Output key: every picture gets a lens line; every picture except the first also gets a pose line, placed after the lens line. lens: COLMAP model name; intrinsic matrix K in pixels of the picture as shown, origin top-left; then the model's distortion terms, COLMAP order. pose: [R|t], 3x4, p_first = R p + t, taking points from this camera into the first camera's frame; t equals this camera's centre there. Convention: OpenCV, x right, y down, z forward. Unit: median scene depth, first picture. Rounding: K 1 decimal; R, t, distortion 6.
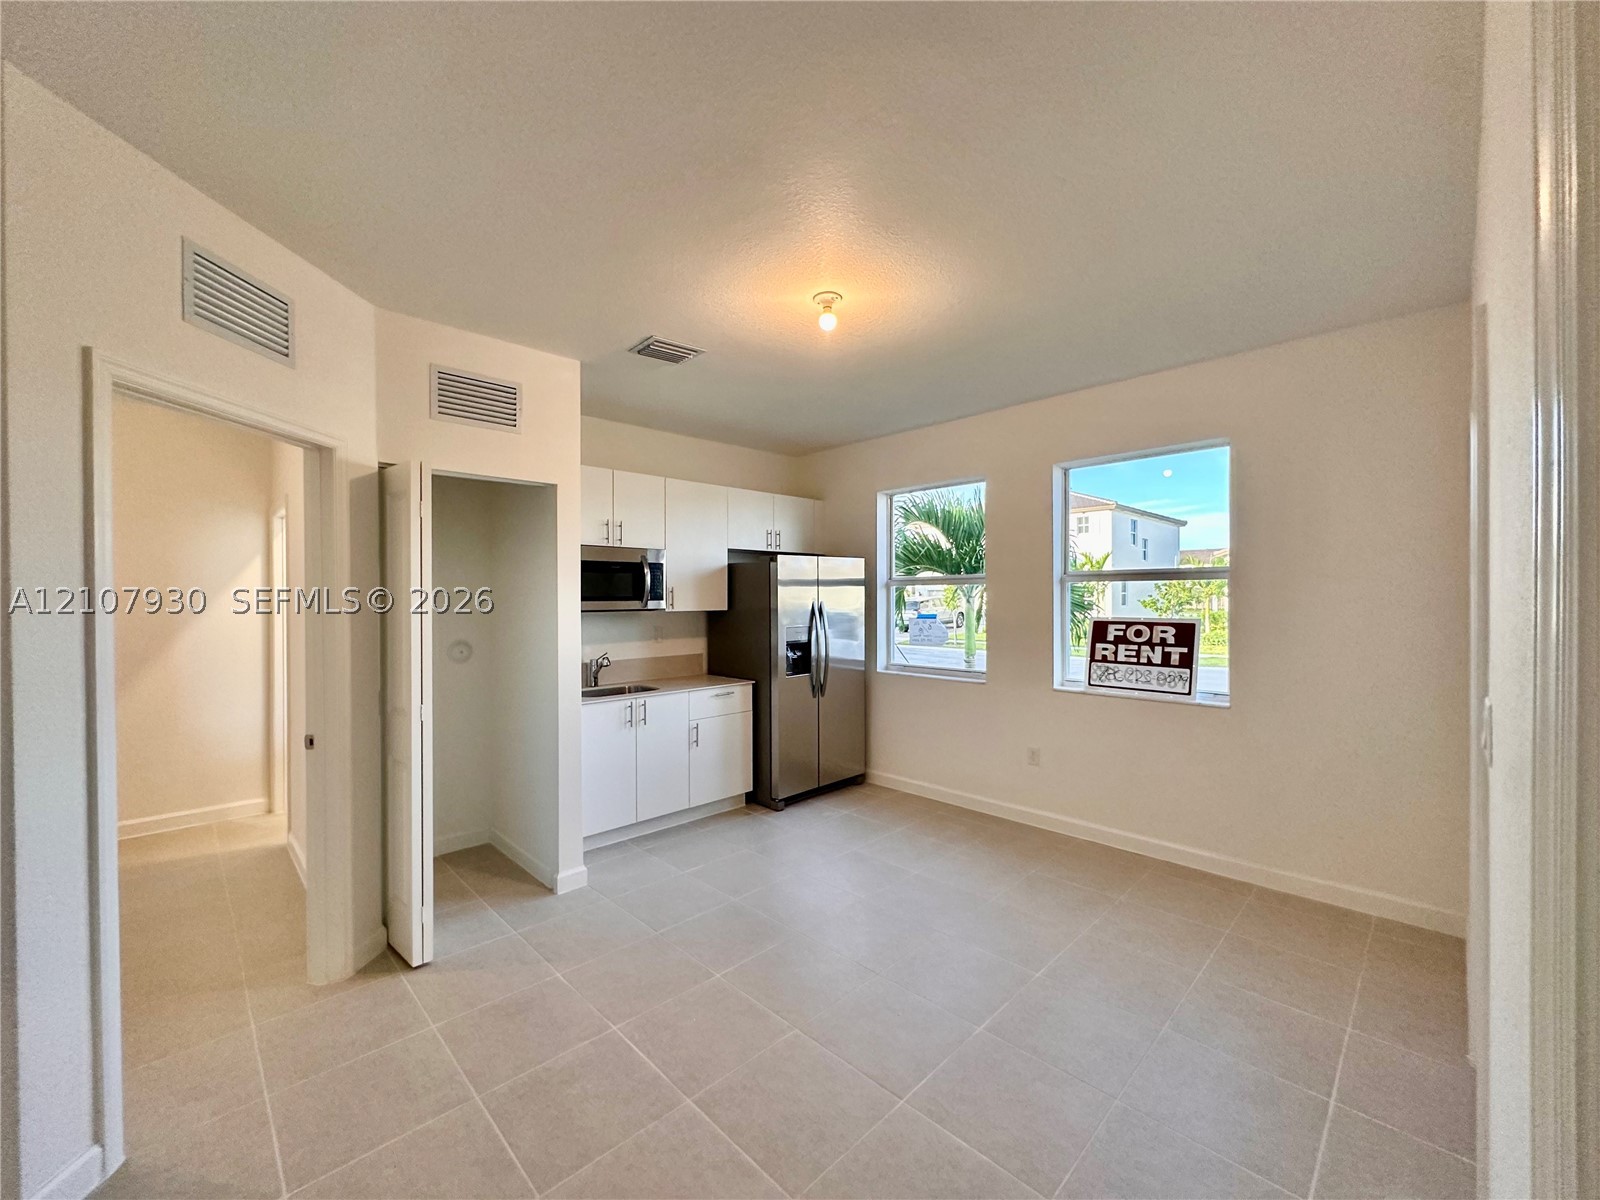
lens RADIAL K [[635.9, 0, 798.6], [0, 635.9, 599.3], [0, 0, 1]] dist [-0.001575, 0.000482]
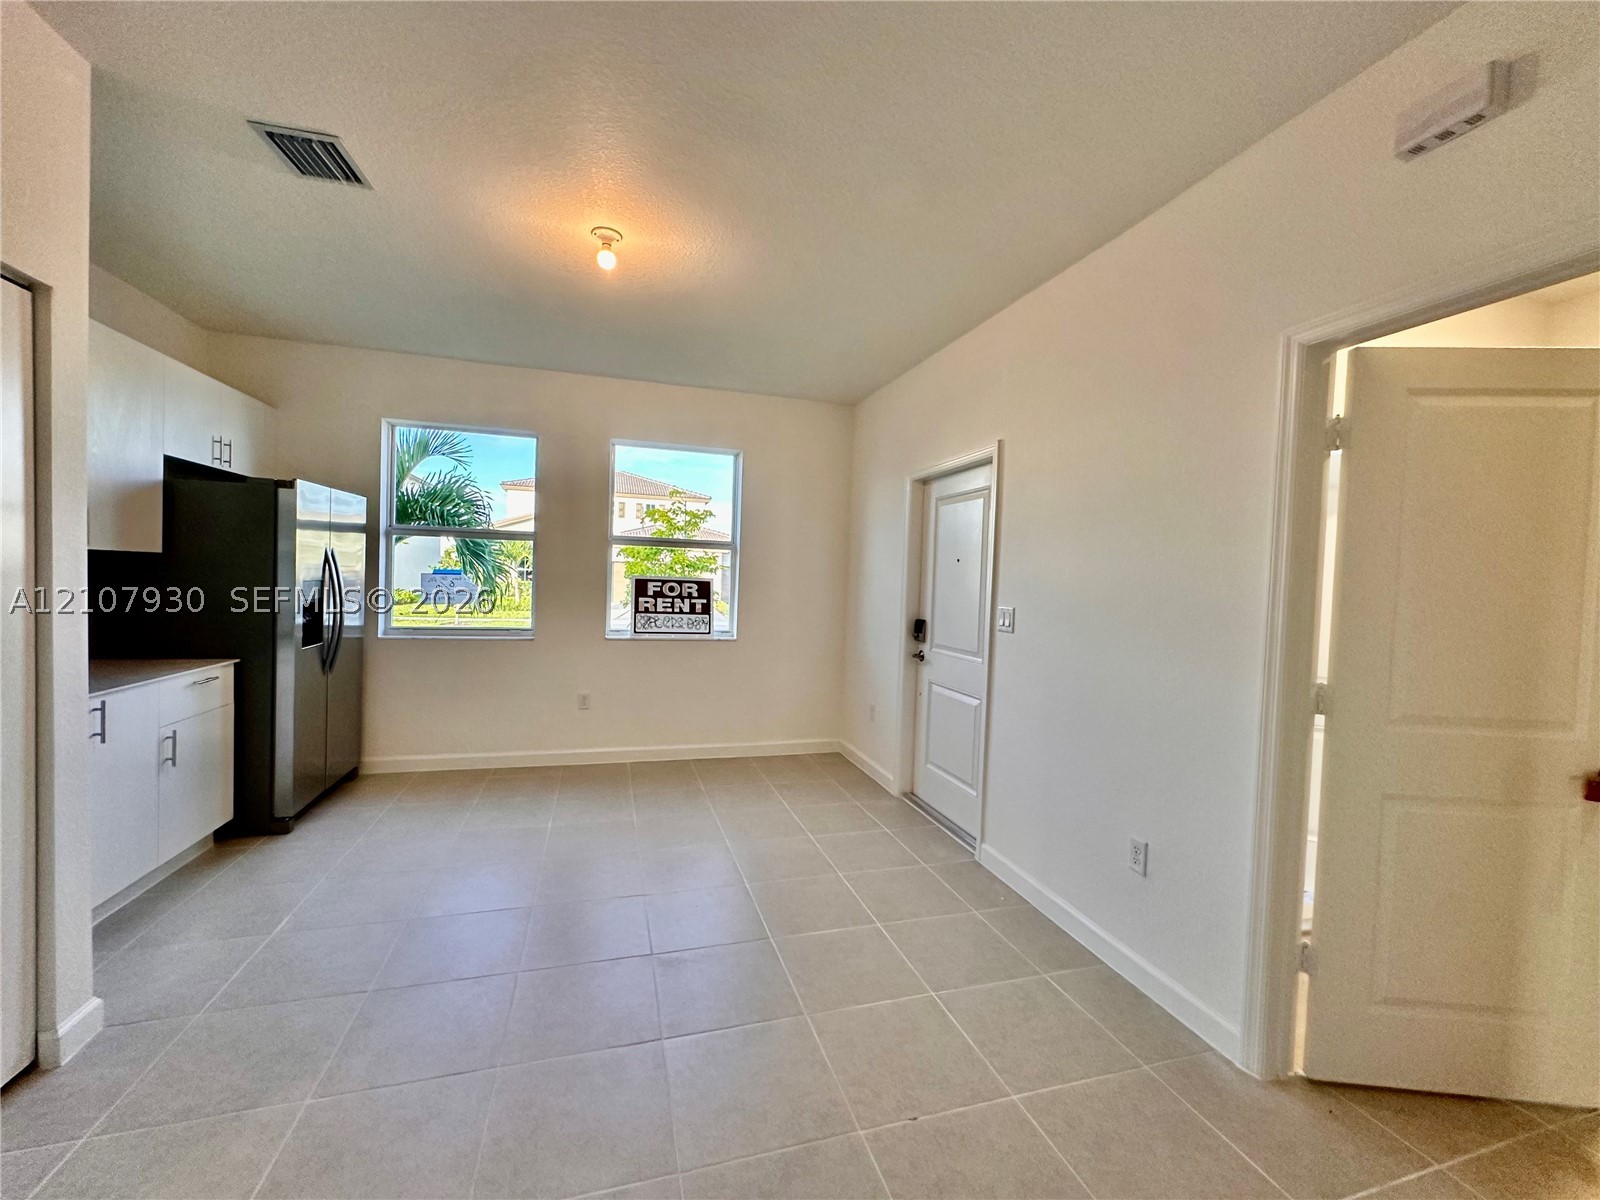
lens RADIAL K [[635.9, 0, 798.6], [0, 635.9, 599.3], [0, 0, 1]] dist [-0.001575, 0.000482]
pose [[0.468517, -0.008732, 0.883411, -0.456066], [-0.034897, 0.998988, 0.028382, 0.028625], [-0.882765, -0.044125, 0.467738, 0.179608]]
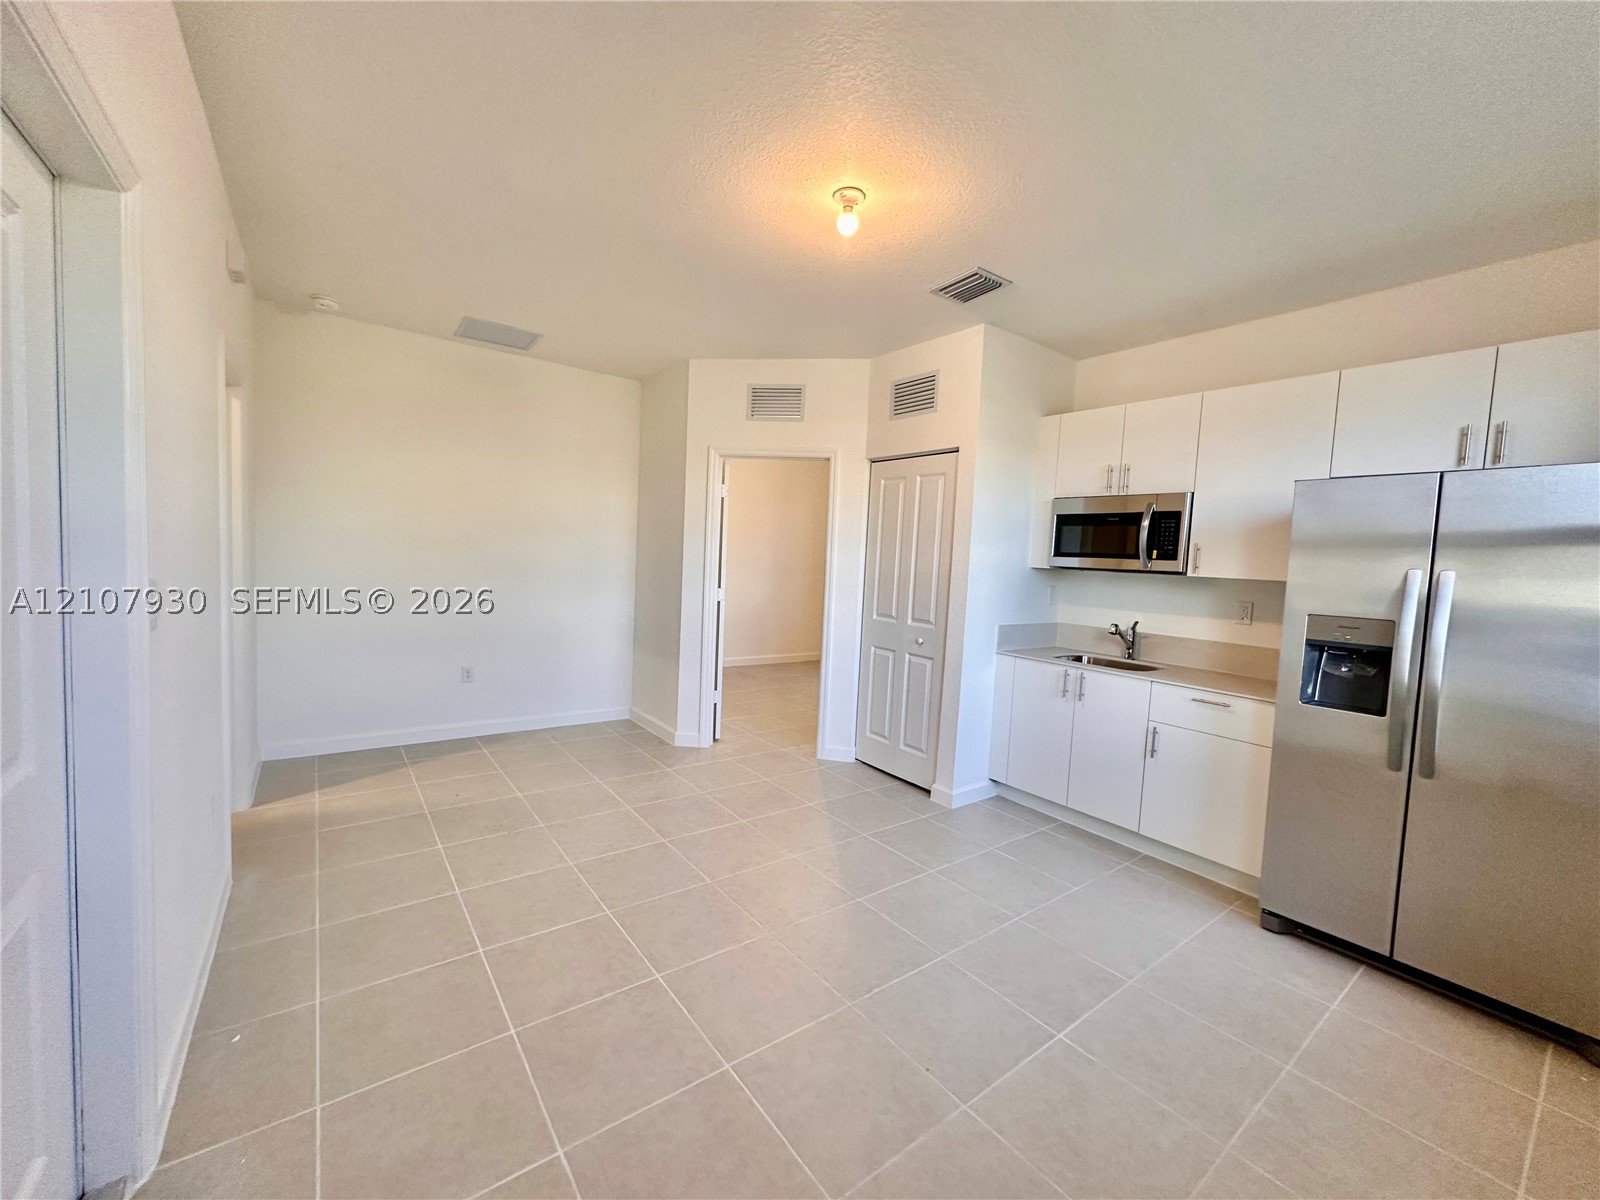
lens RADIAL K [[635.9, 0, 798.6], [0, 635.9, 599.3], [0, 0, 1]] dist [-0.001575, 0.000482]
pose [[-0.129902, 0.063497, -0.989492, 0.656626], [-0.055791, 0.995898, 0.071232, 0.020896], [0.989956, 0.064458, -0.125826, 0.727006]]
